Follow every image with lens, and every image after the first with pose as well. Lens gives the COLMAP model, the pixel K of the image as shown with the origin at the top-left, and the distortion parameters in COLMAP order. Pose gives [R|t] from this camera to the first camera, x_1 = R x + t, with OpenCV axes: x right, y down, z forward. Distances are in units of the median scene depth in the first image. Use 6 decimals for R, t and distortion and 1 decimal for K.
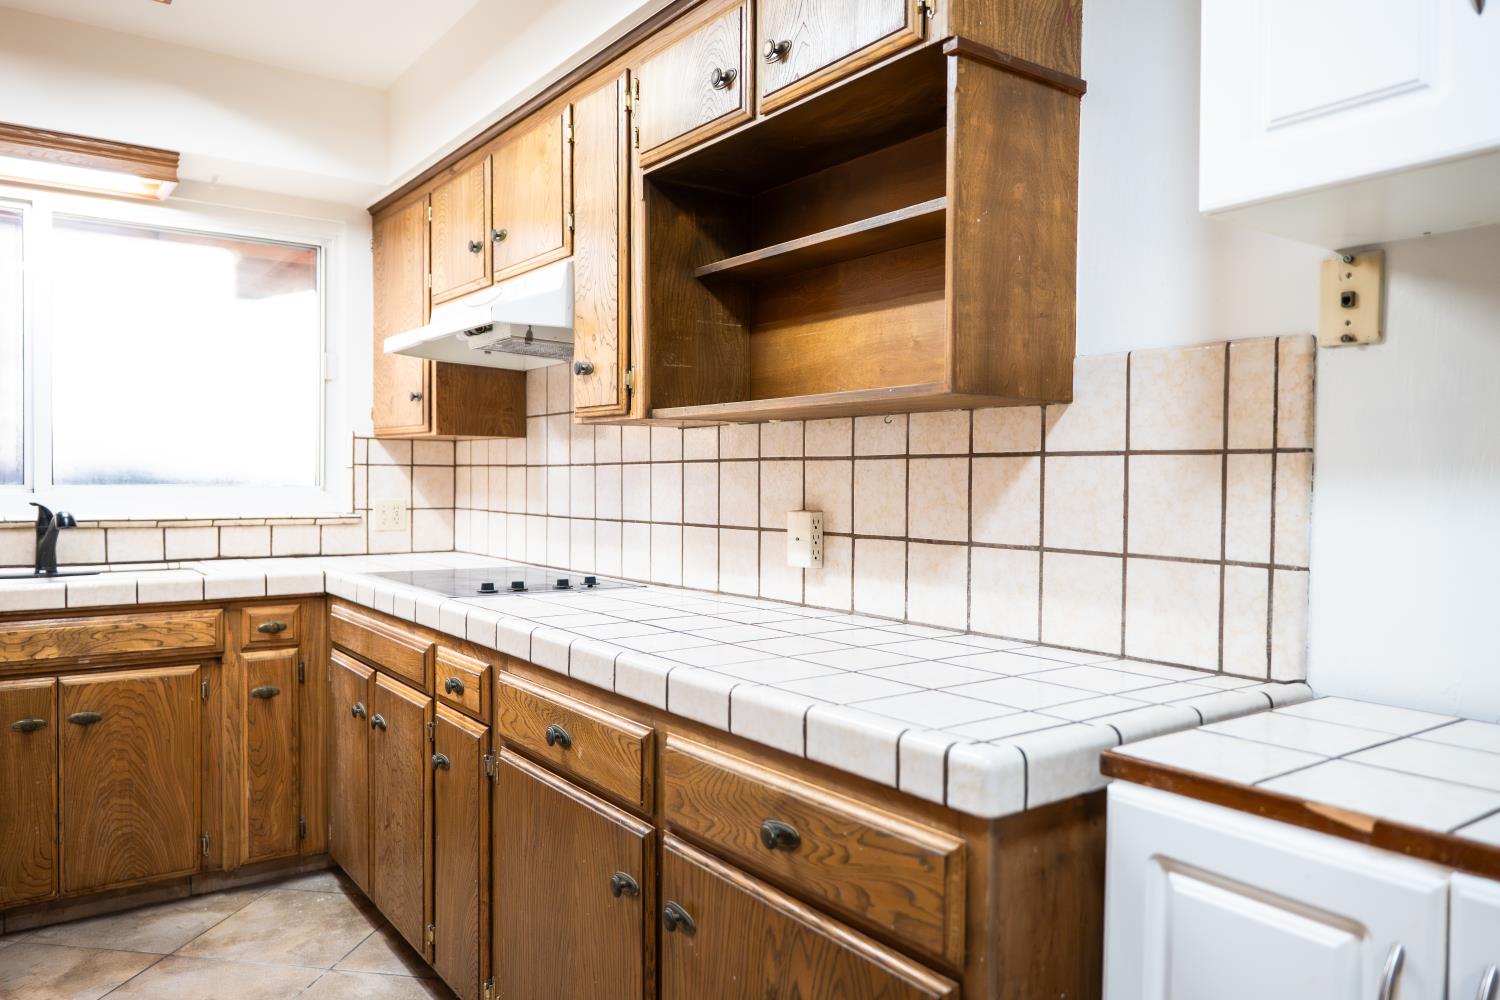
lens RADIAL K [[1053.9, 0, 741.9], [0, 1053.9, 500.9], [0, 0, 1]] dist [0.003066, 0.002819]
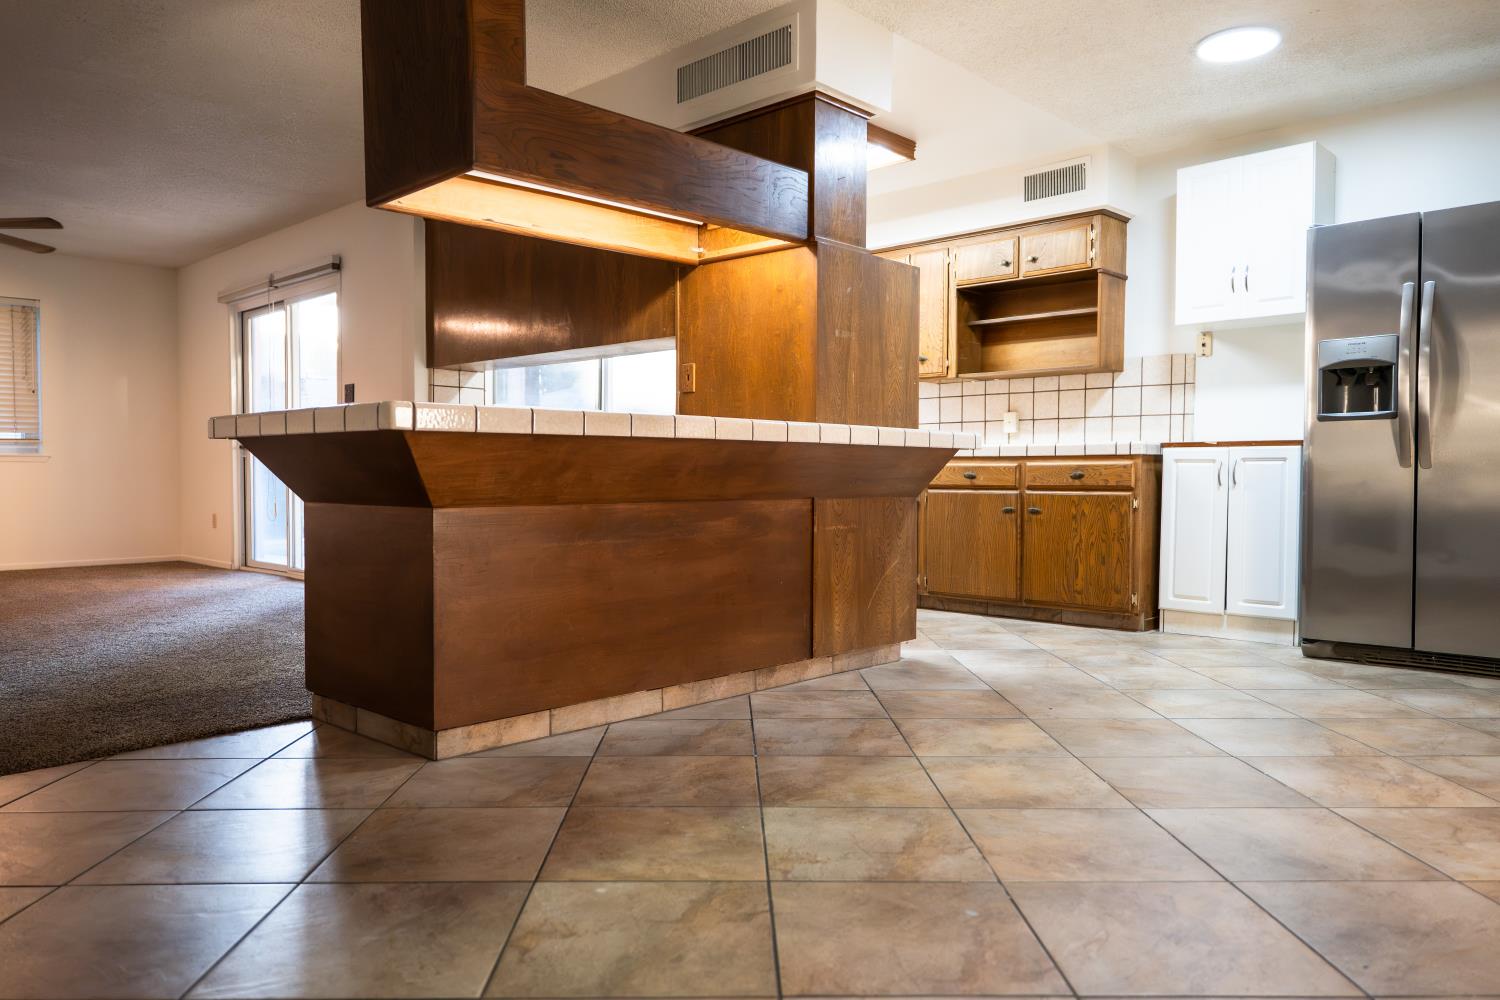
lens RADIAL K [[1053.9, 0, 750.3], [0, 1053.9, 508.5], [0, 0, 1]] dist [0.003066, 0.002819]
pose [[0.983359, -0.008101, 0.181494, -0.935361], [0.006208, 0.999920, 0.010995, 0.190057], [-0.181569, -0.009685, 0.983331, -1.330091]]
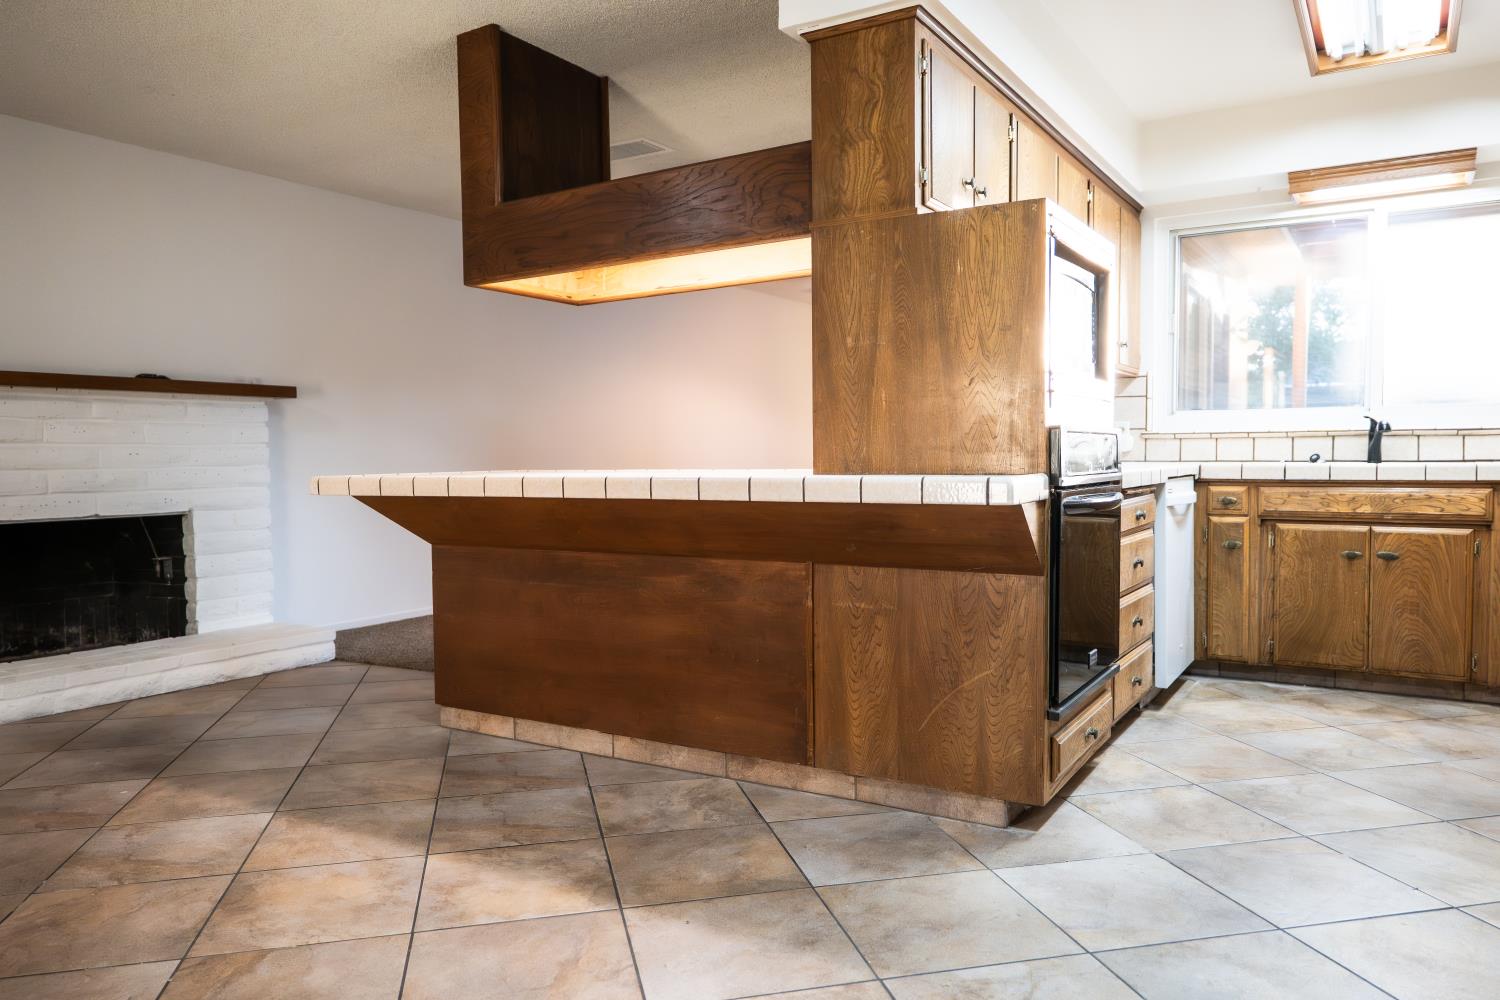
lens RADIAL K [[1053.9, 0, 742.6], [0, 1053.9, 500.8], [0, 0, 1]] dist [0.003066, 0.002819]
pose [[0.376743, 0.032795, -0.925737, 0.422328], [-0.008550, 0.999454, 0.031927, 0.091766], [0.926278, -0.004113, 0.376818, -0.413808]]
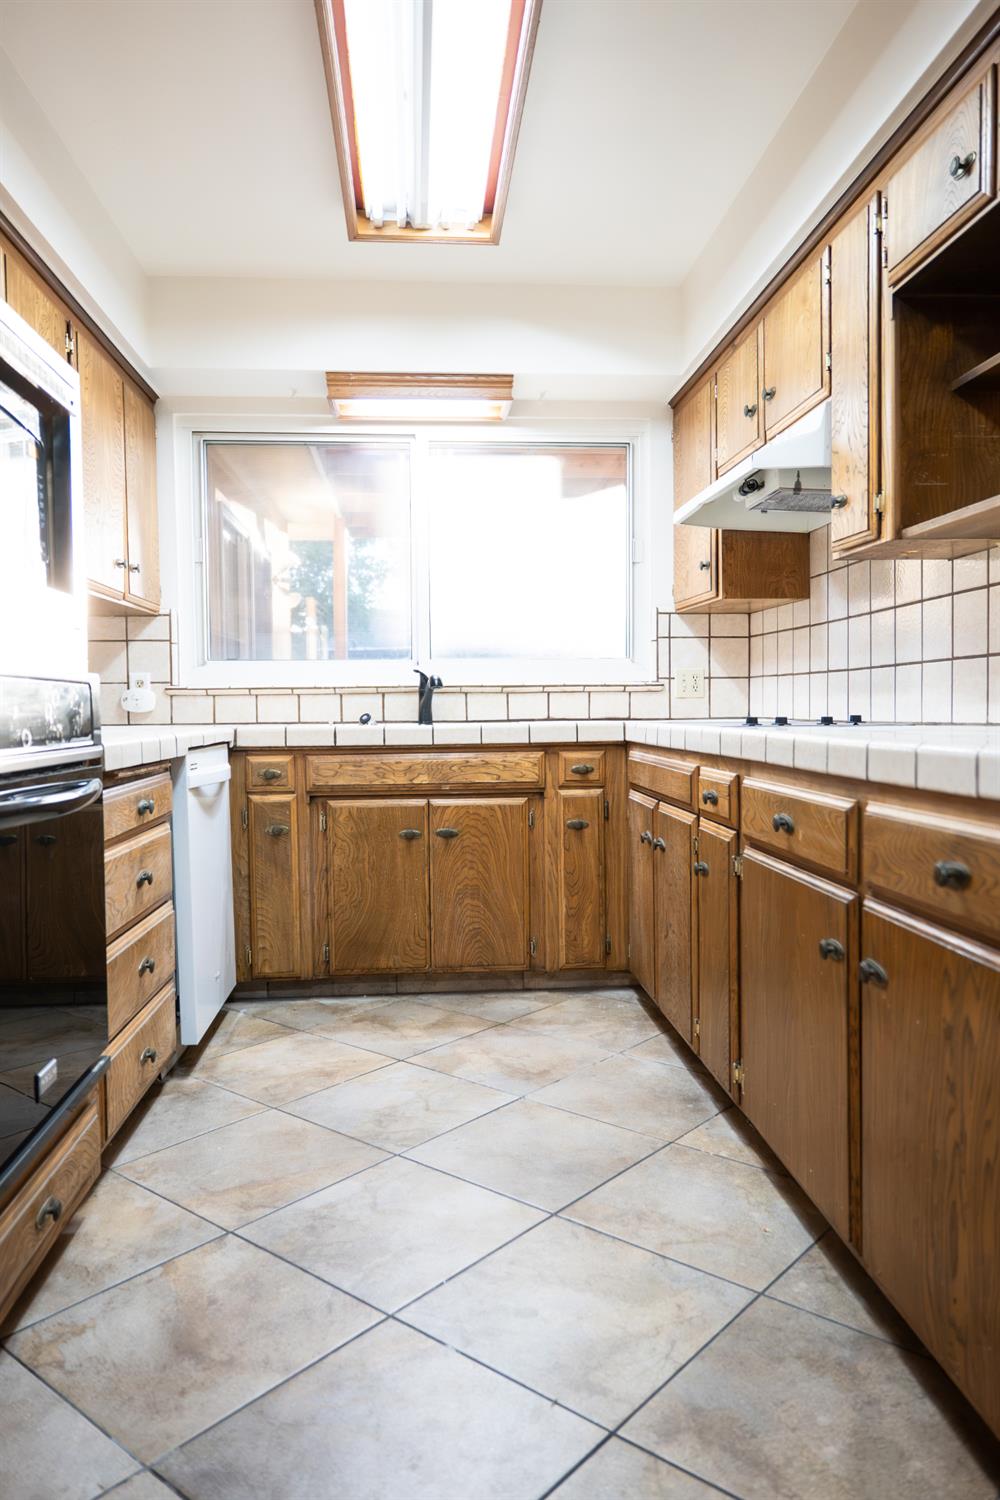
lens RADIAL K [[1053.9, 0, 505.8], [0, 1053.9, 751.2], [0, 0, 1]] dist [0.003066, 0.002819]
pose [[0.856842, 0.005584, -0.515549, 0.092389], [0.006216, 0.999757, 0.021160, 0.084142], [0.515542, -0.021336, 0.856599, -0.045285]]
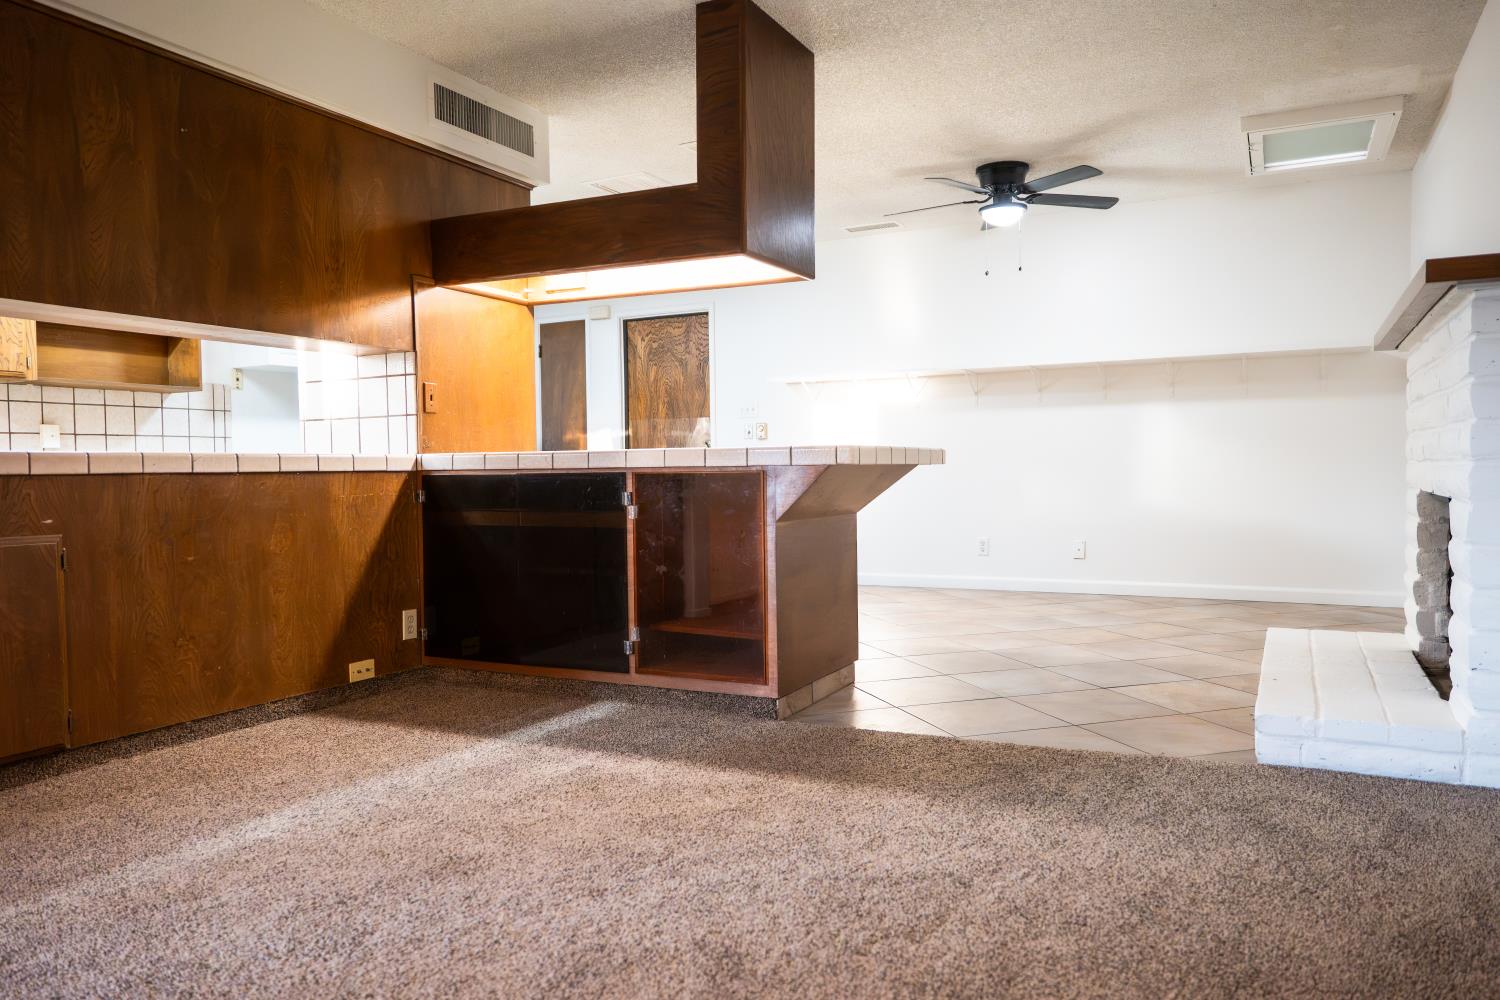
lens RADIAL K [[1053.9, 0, 747.0], [0, 1053.9, 494.7], [0, 0, 1]] dist [0.003066, 0.002819]
pose [[-0.458464, -0.023137, 0.888412, -2.358029], [0.031843, 0.998592, 0.042439, 0.098751], [-0.888143, 0.047746, -0.457081, 0.590689]]
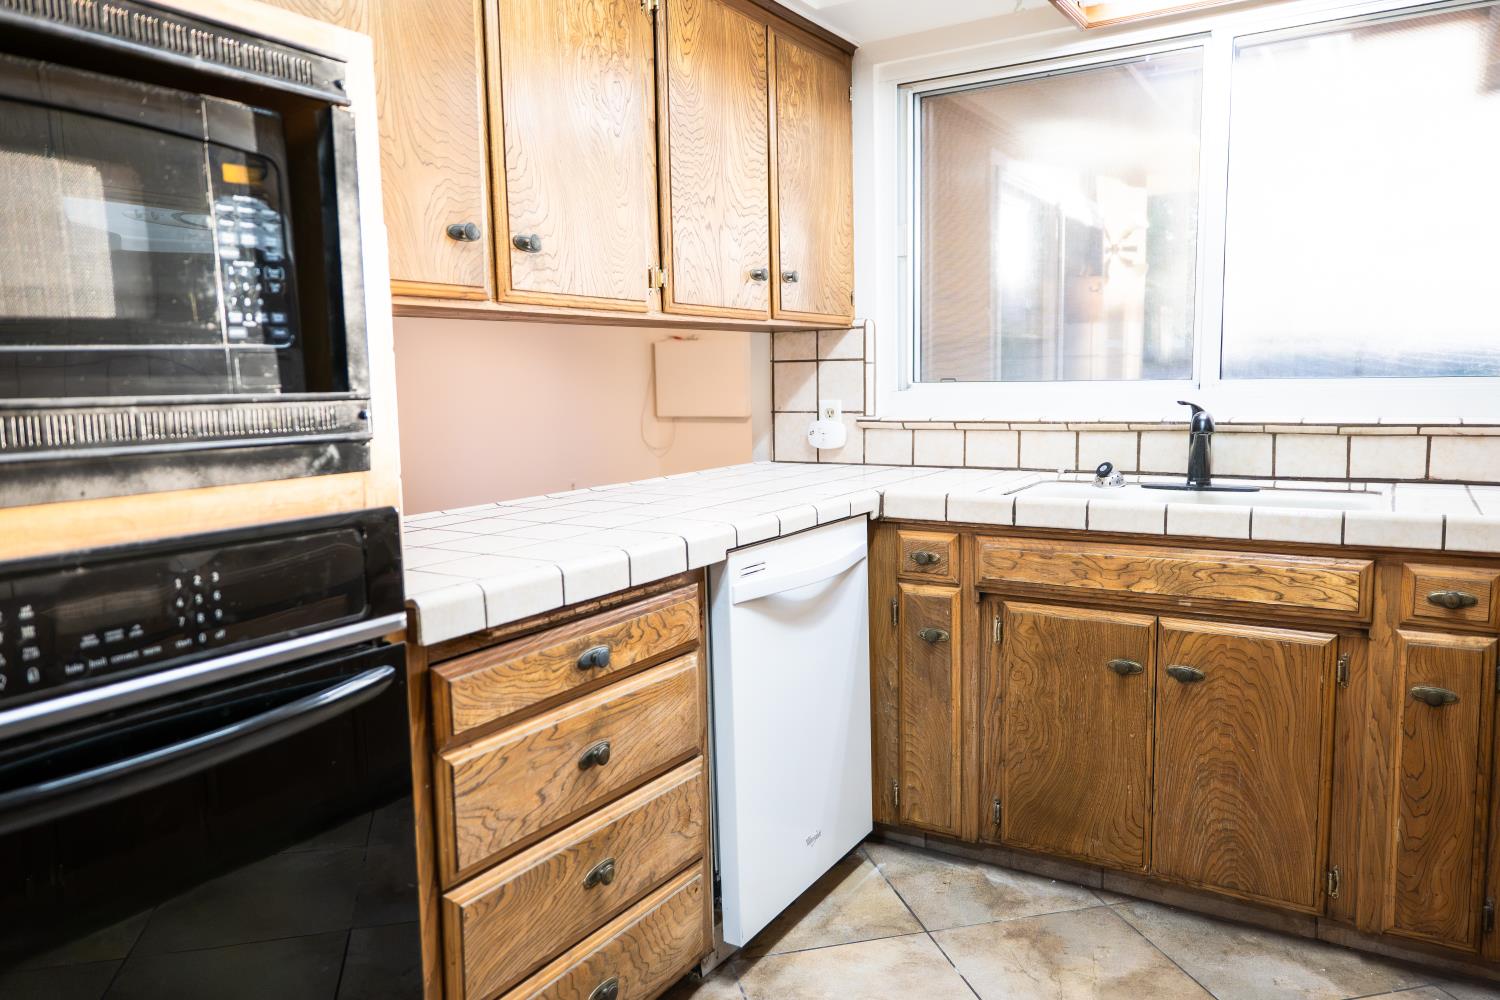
lens RADIAL K [[1053.9, 0, 741.3], [0, 1053.9, 499.9], [0, 0, 1]] dist [0.003066, 0.002819]
pose [[0.379757, 0.093237, -0.920376, -0.027242], [0.003143, 0.994772, 0.102070, -0.007872], [0.925081, -0.041654, 0.377479, 0.405671]]
